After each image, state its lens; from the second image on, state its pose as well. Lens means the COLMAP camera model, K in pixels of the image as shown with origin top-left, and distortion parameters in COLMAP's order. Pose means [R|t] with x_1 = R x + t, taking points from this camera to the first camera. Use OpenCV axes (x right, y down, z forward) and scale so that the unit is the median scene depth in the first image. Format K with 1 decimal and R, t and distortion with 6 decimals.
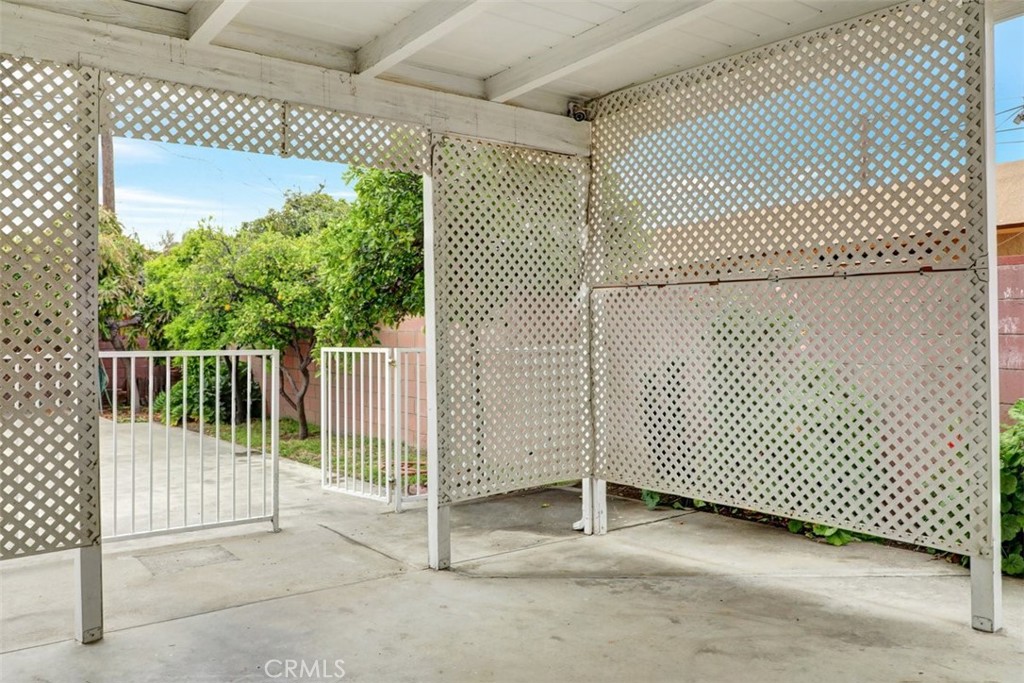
lens RADIAL K [[804.8, 0, 523.1], [0, 804.8, 320.5], [0, 0, 1]] dist [-0.053110, 0.024158]
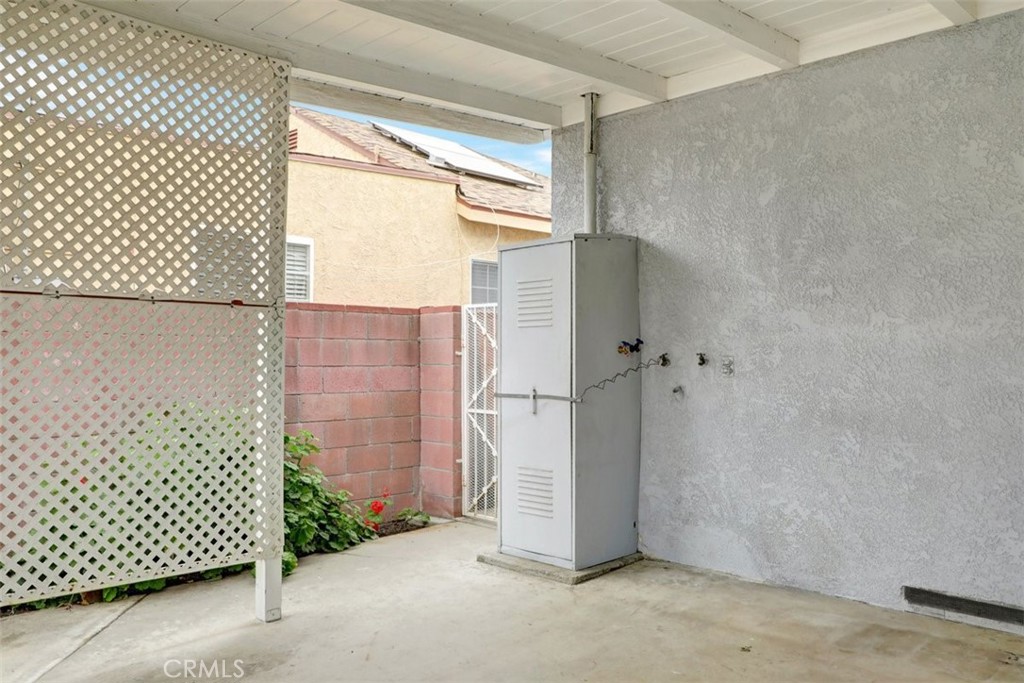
lens RADIAL K [[804.8, 0, 510.0], [0, 804.8, 338.4], [0, 0, 1]] dist [-0.053110, 0.024158]
pose [[-0.145166, 0.031067, 0.988920, -0.552019], [-0.012802, 0.999364, -0.033275, 0.013175], [-0.989325, -0.017490, -0.144676, 0.726276]]
